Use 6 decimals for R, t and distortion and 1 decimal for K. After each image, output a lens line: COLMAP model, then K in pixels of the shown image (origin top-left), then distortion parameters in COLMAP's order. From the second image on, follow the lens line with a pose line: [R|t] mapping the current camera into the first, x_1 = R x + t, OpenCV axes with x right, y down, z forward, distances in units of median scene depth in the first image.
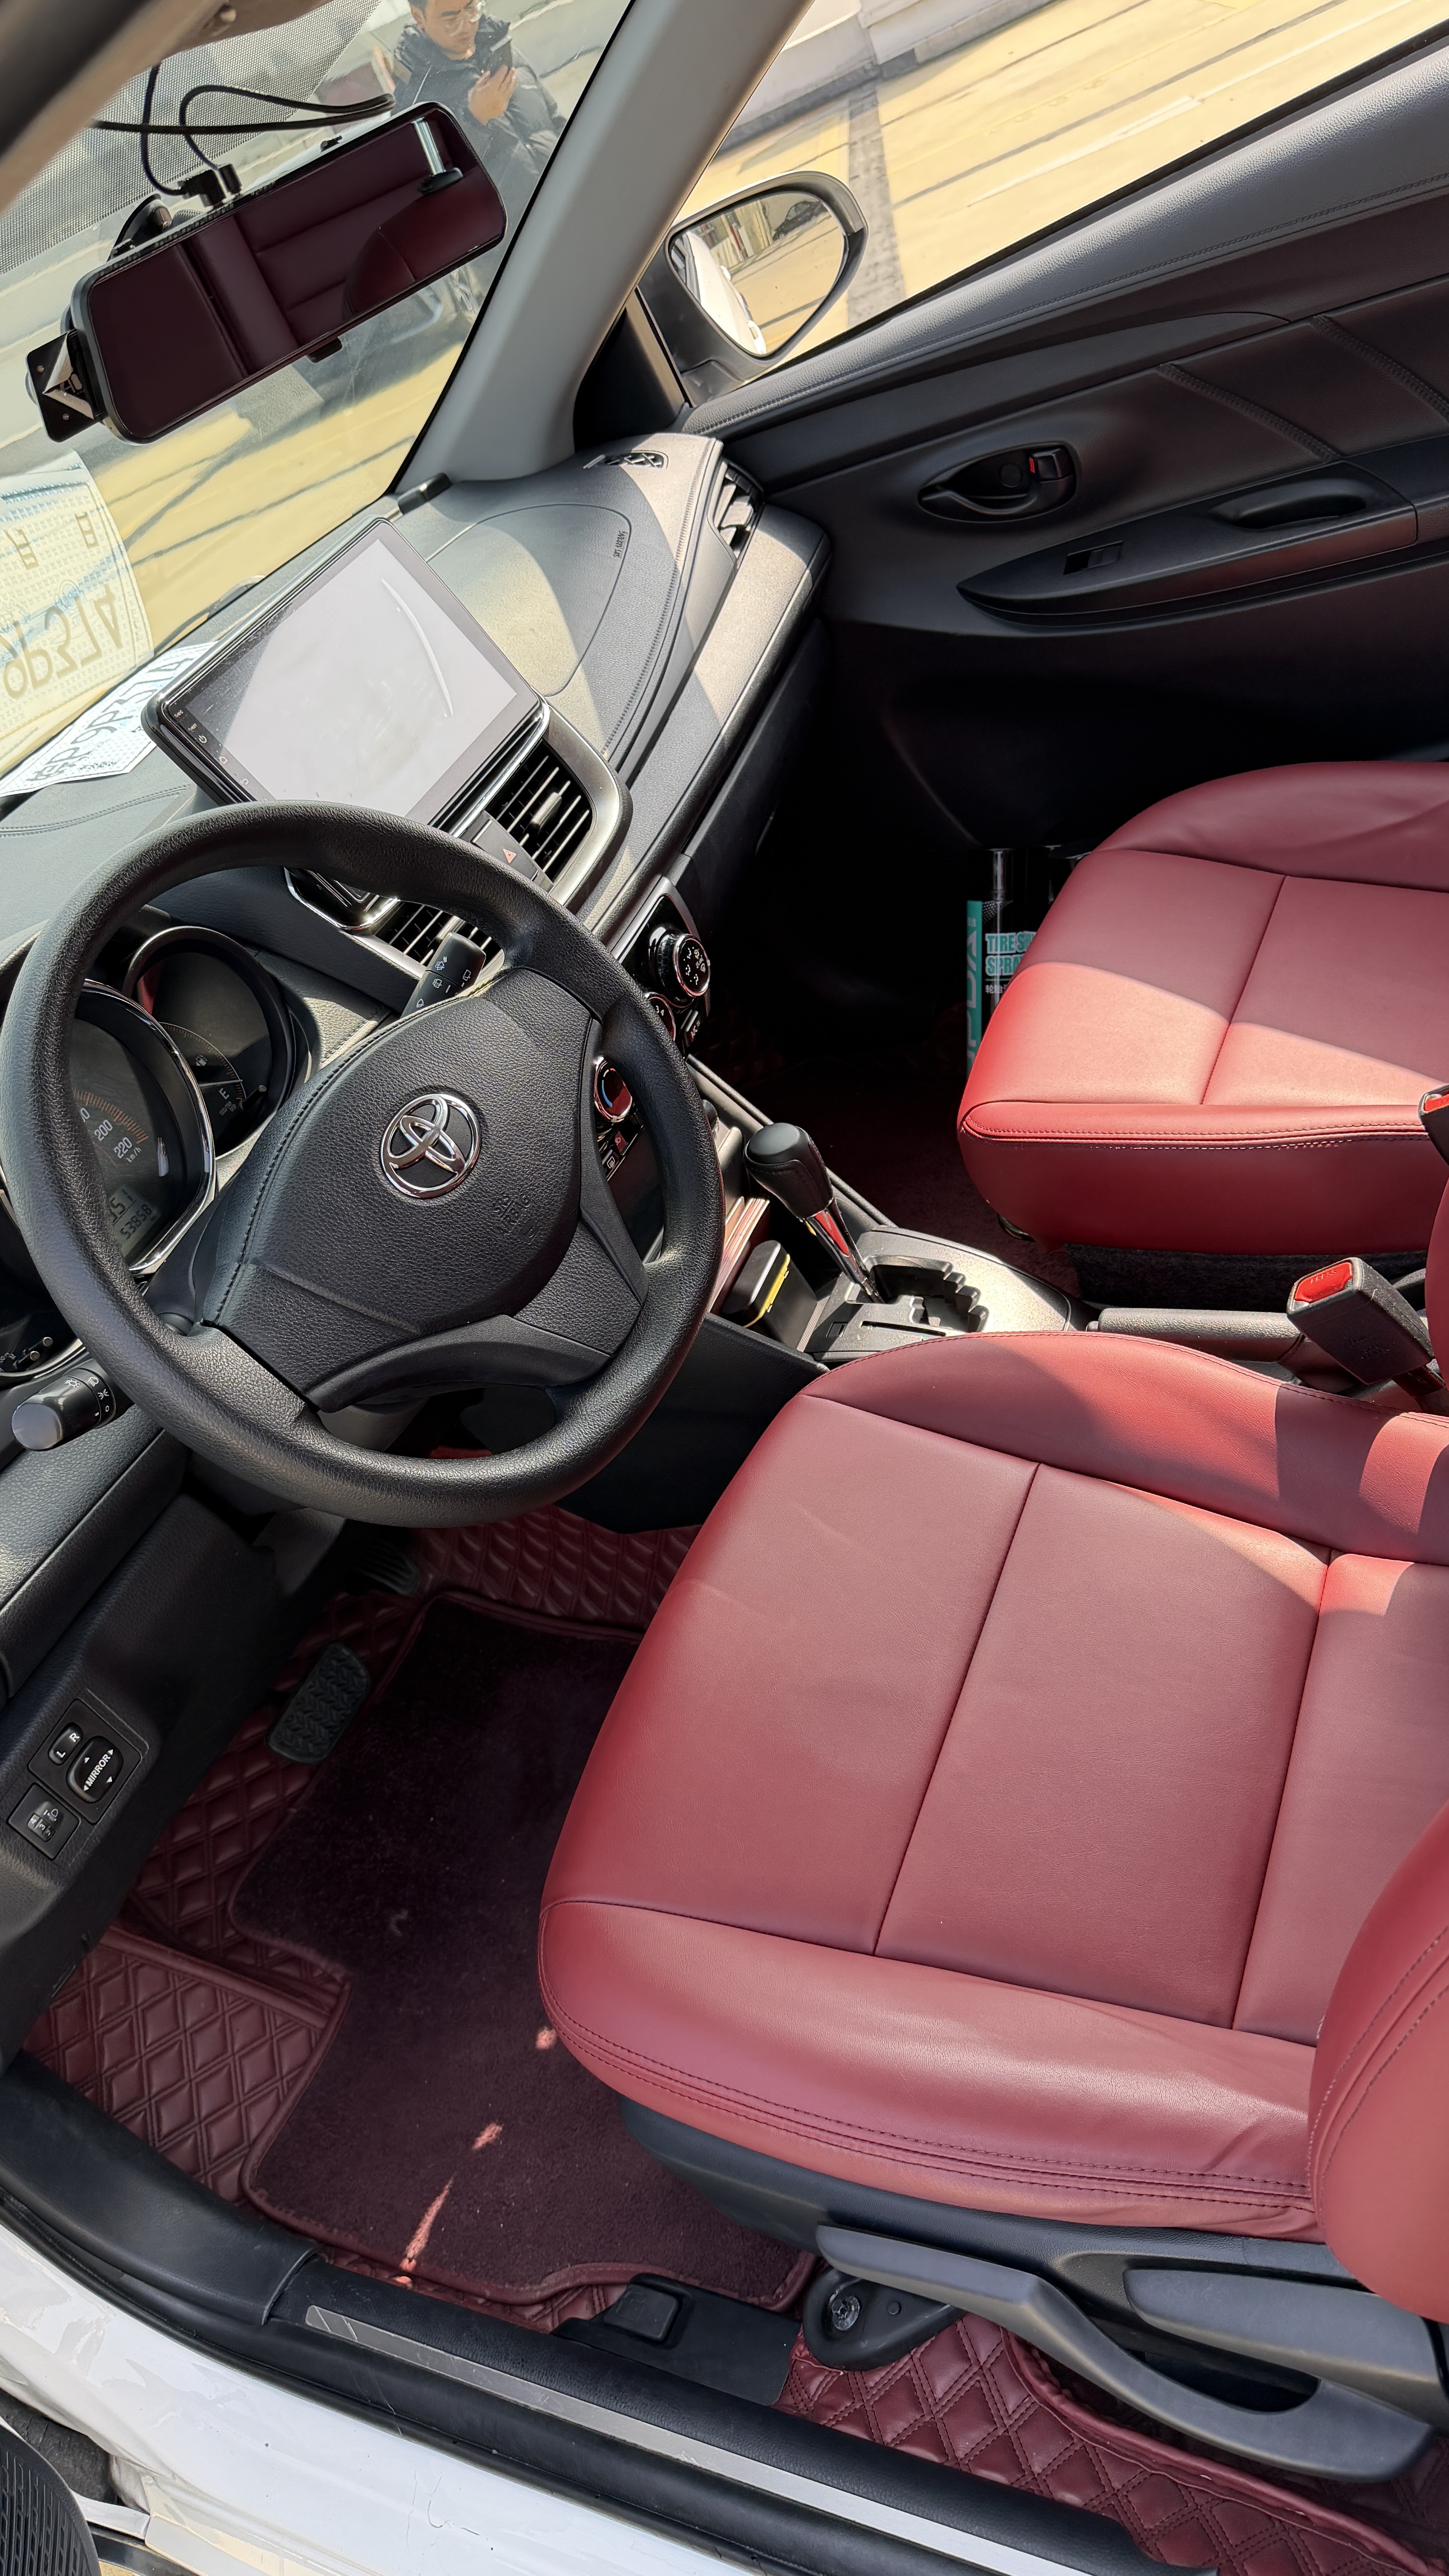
lens RADIAL K [[1797.9, 0, 724.5], [0, 1797.9, 1288.0], [0, 0, 1]] dist [0.047979, -0.056940]
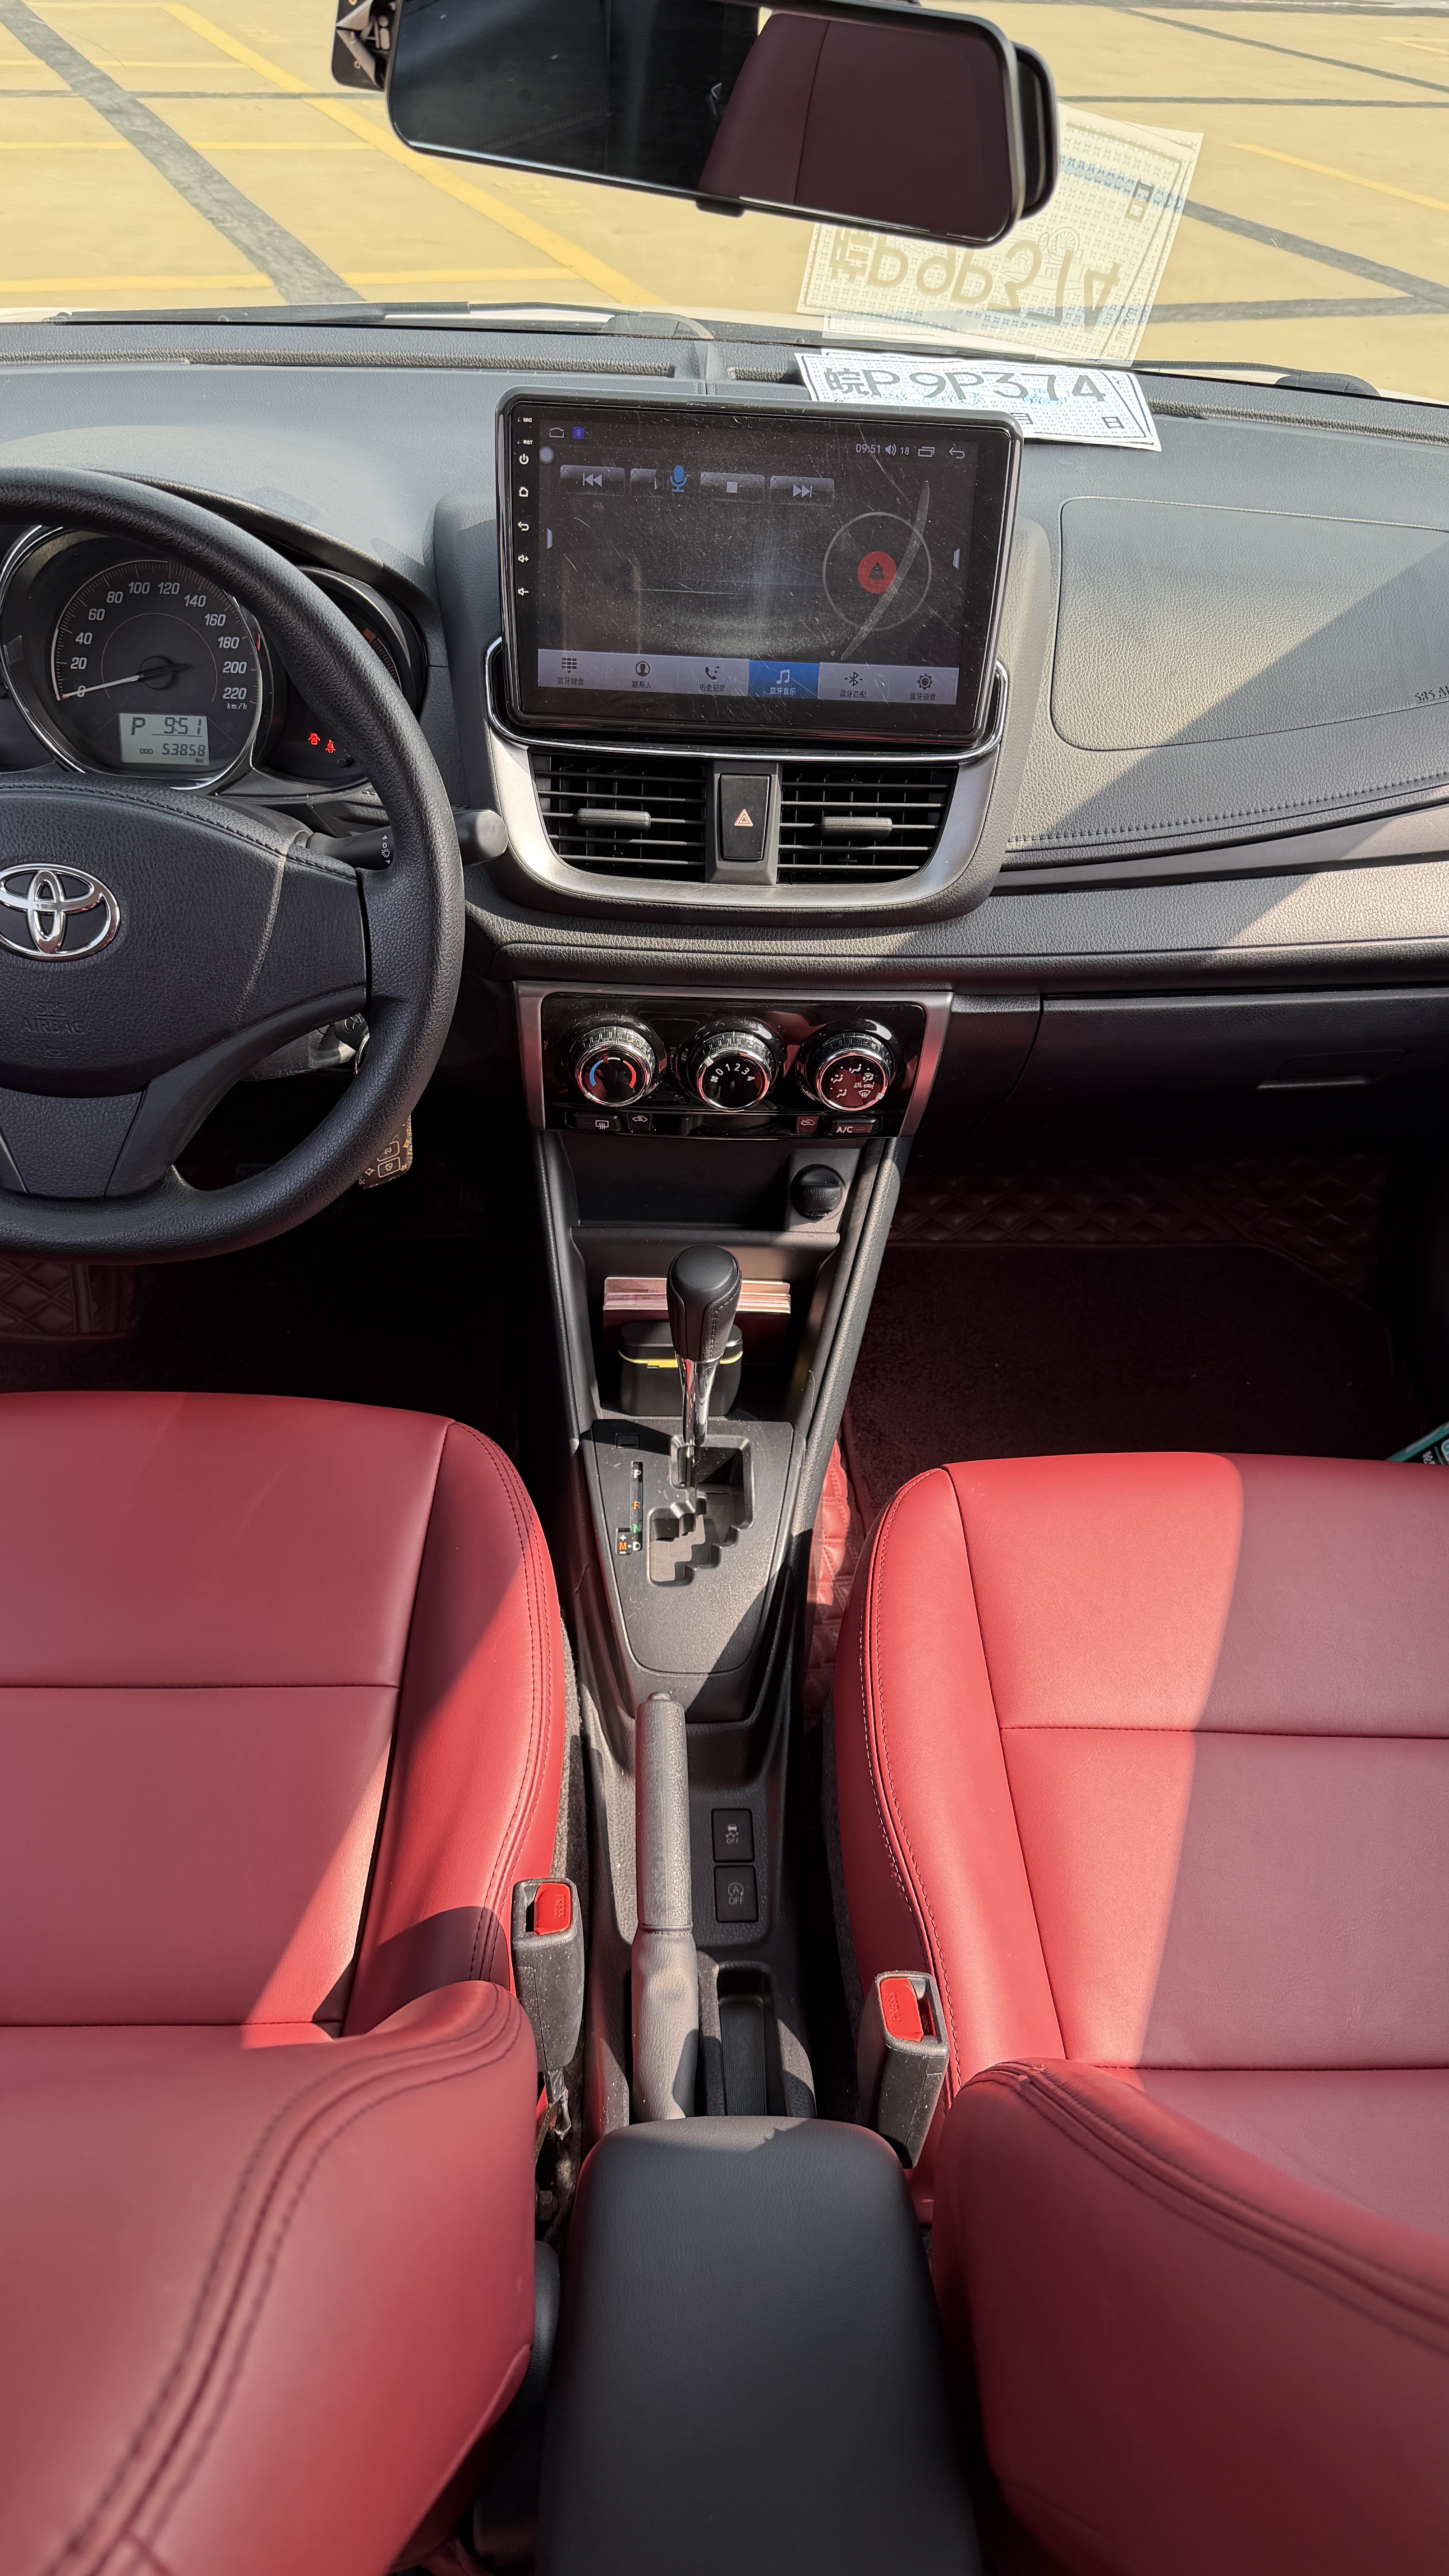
lens RADIAL K [[1797.9, 0, 724.5], [0, 1797.9, 1288.0], [0, 0, 1]] dist [0.047979, -0.056940]
pose [[0.377757, 0.860611, -0.341538, 0.317687], [-0.730311, 0.503693, 0.461453, -0.458959], [0.569161, 0.075112, 0.818788, 0.284976]]
